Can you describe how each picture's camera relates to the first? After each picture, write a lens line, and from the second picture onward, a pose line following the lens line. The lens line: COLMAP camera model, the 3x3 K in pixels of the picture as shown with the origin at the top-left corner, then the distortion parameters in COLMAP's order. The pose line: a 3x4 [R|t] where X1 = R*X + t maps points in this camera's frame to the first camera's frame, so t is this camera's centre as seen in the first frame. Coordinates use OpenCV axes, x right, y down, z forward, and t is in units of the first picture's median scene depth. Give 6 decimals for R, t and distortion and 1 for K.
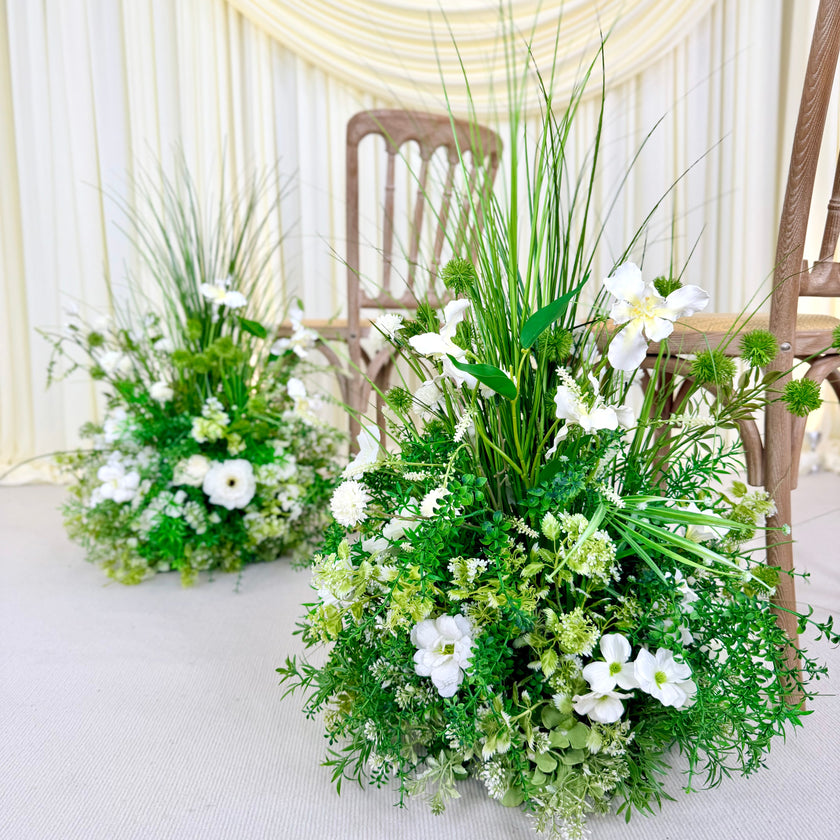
lens RADIAL K [[787.3, 0, 420.0], [0, 787.3, 420.0], [0, 0, 1]] dist [0.104619, -0.174195]
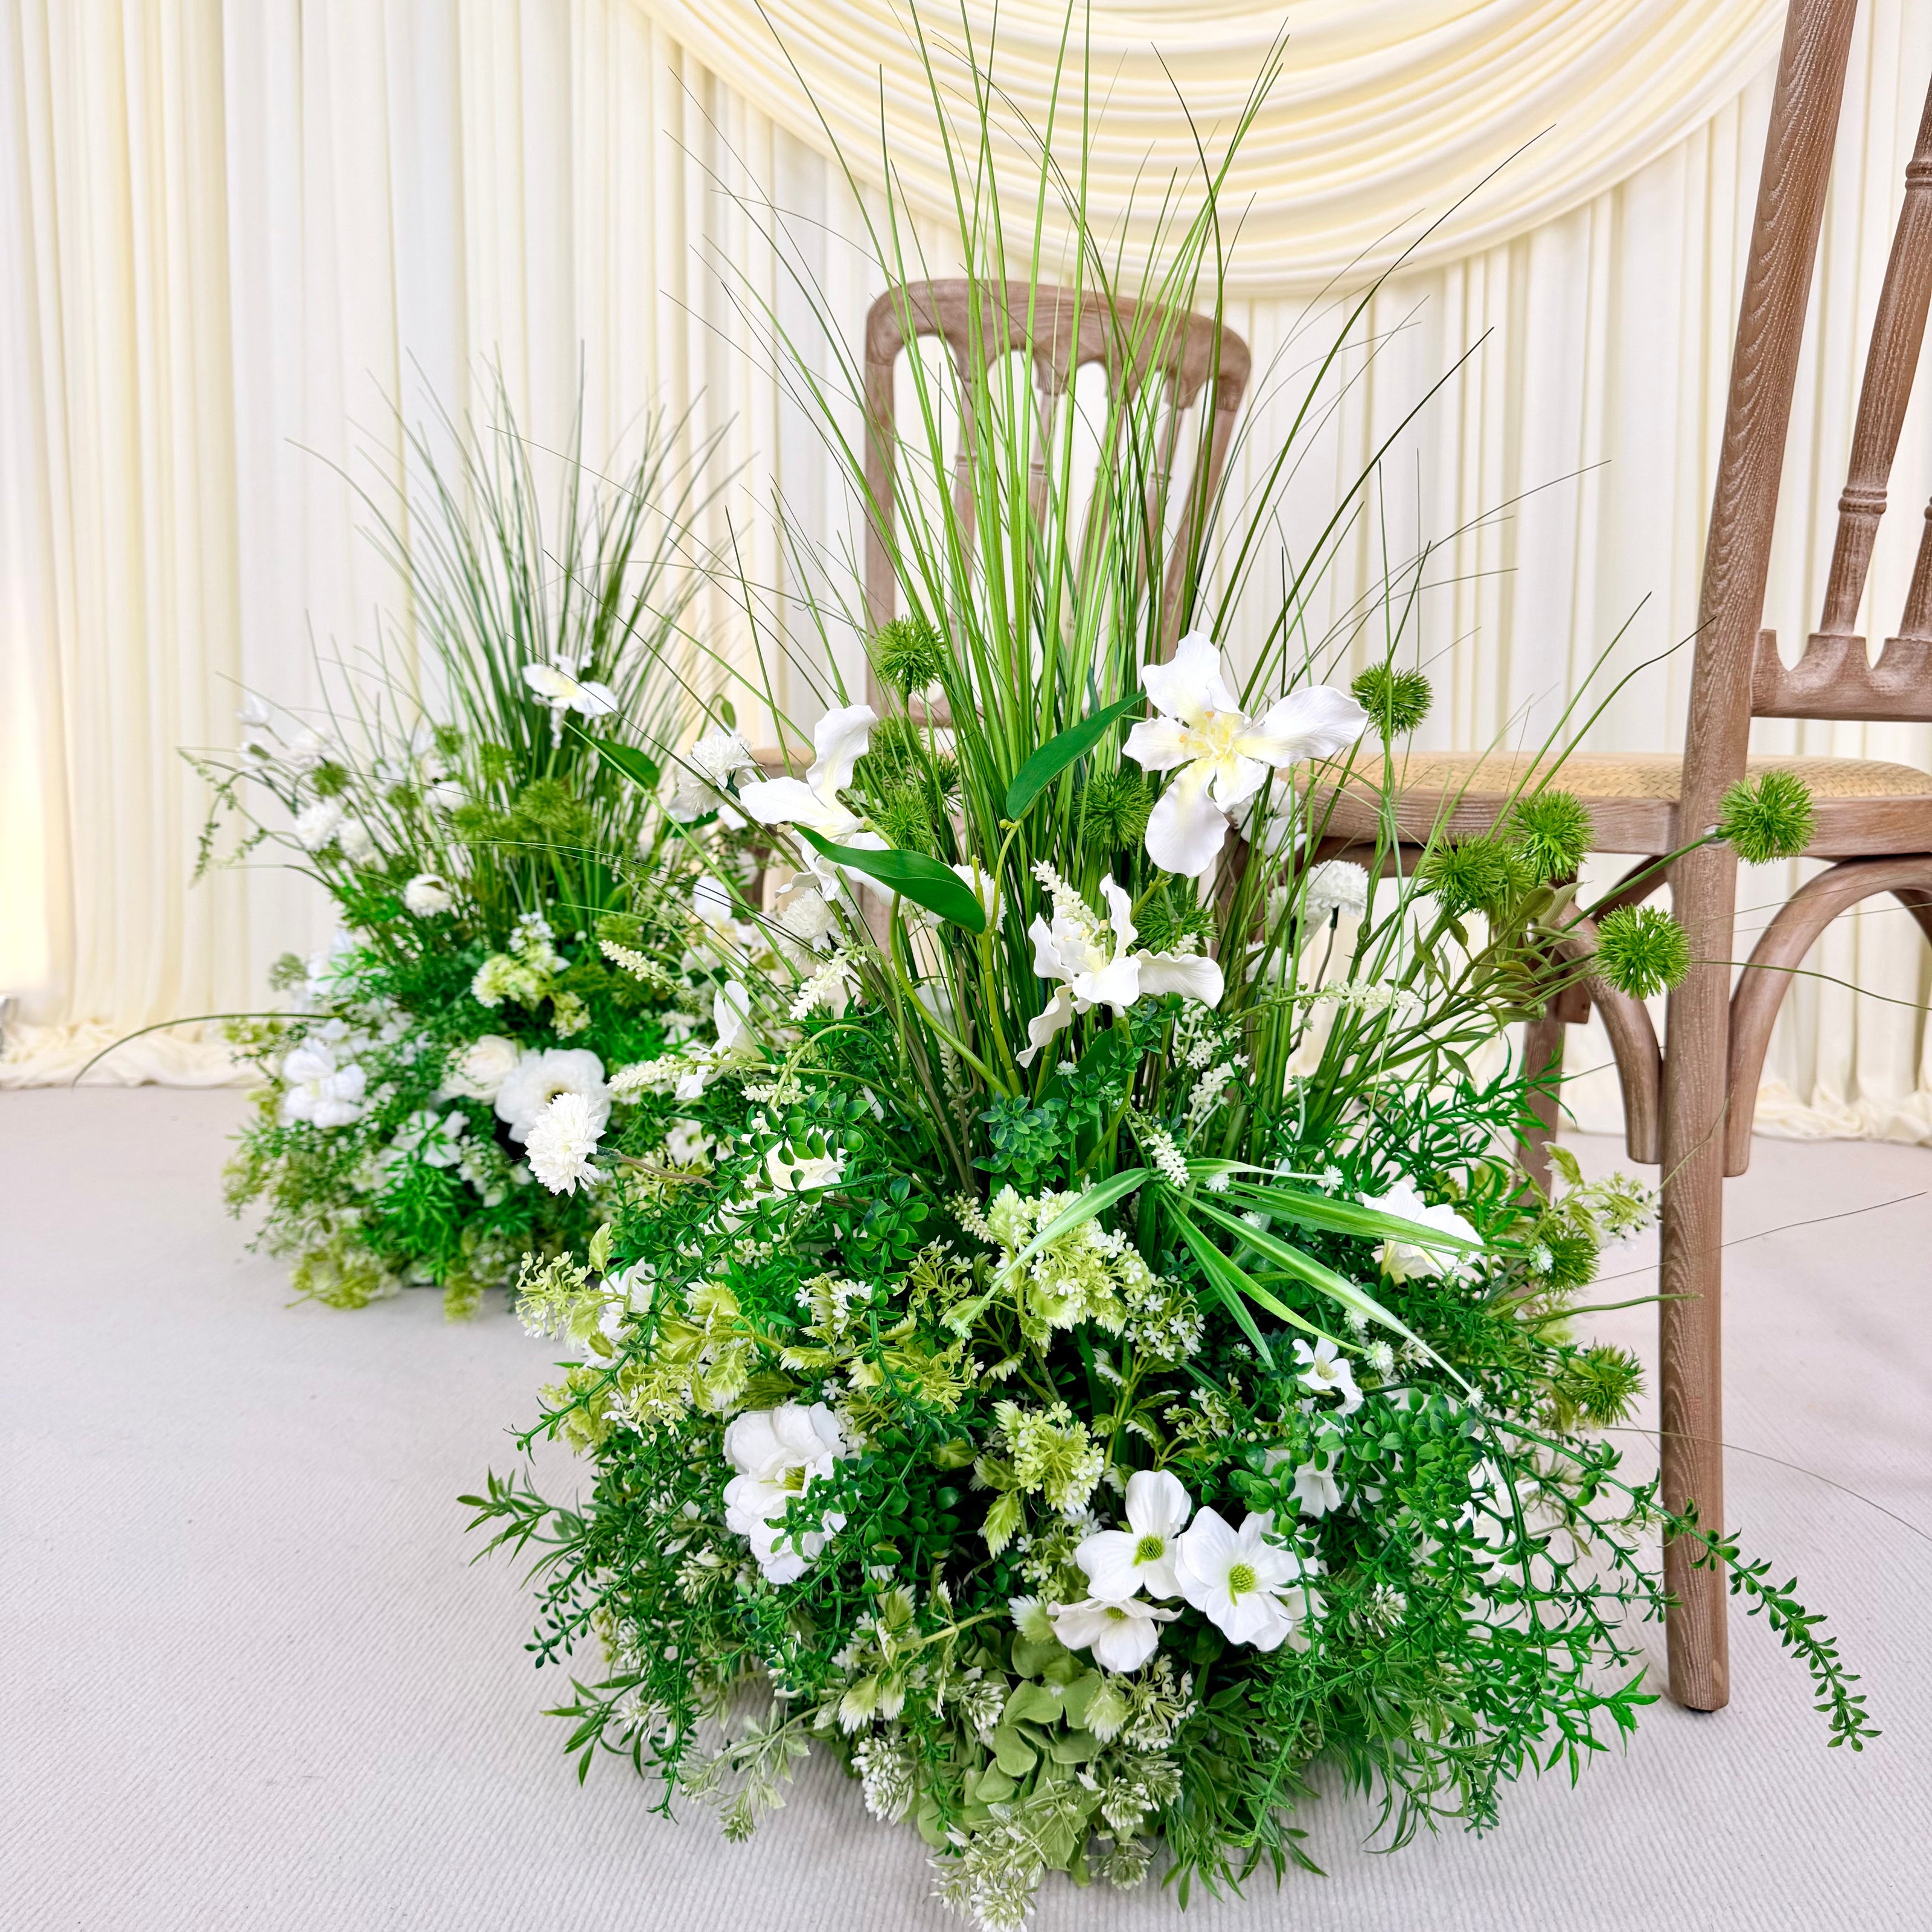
lens RADIAL K [[1810.7, 0, 966.0], [0, 1810.7, 966.0], [0, 0, 1]] dist [0.104619, -0.174195]
pose [[0.989554, 0.040479, -0.138360, 0.138797], [-0.041896, 0.999095, -0.007342, 0.000610], [0.137938, 0.013062, 0.990355, -0.009703]]
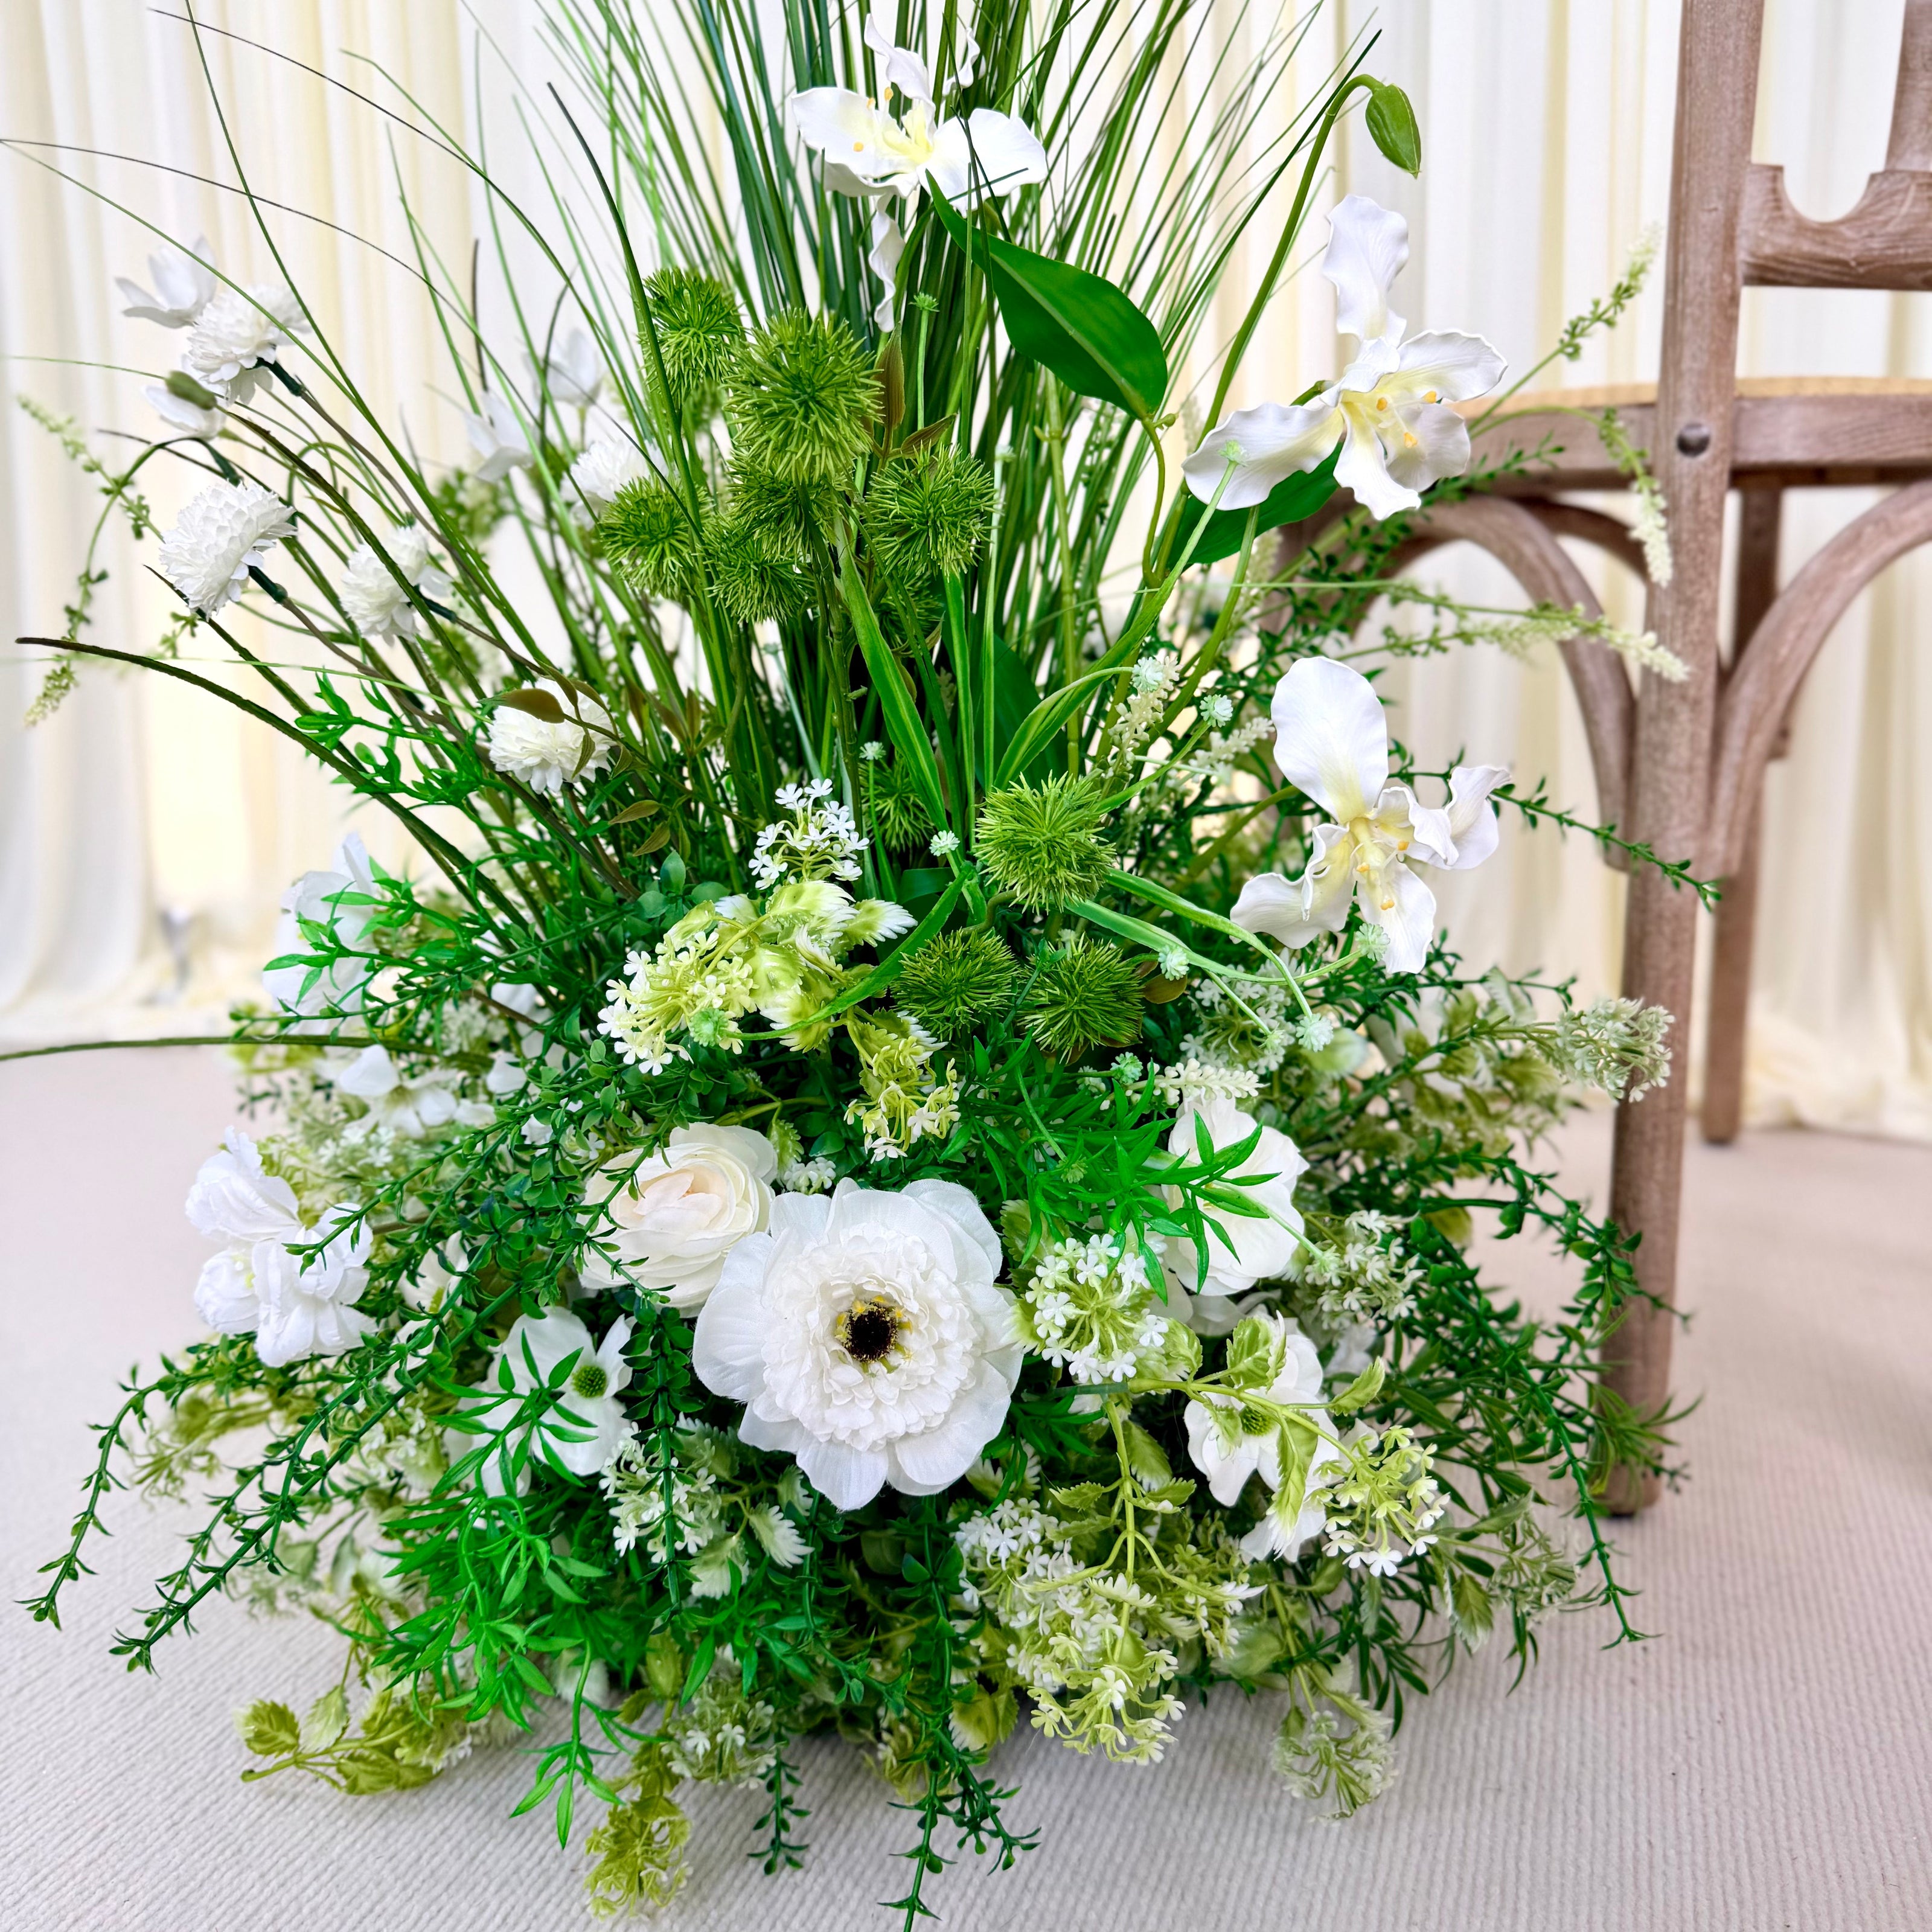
lens RADIAL K [[1872.5, 0, 960.6], [0, 1872.5, 970.4], [0, 0, 1]] dist [-0.001744, -0.001128]
pose [[0.929060, 0.061677, -0.364751, -0.094260], [-0.036259, 0.996438, 0.076134, -0.019402], [0.368147, -0.057508, 0.927987, 0.677109]]
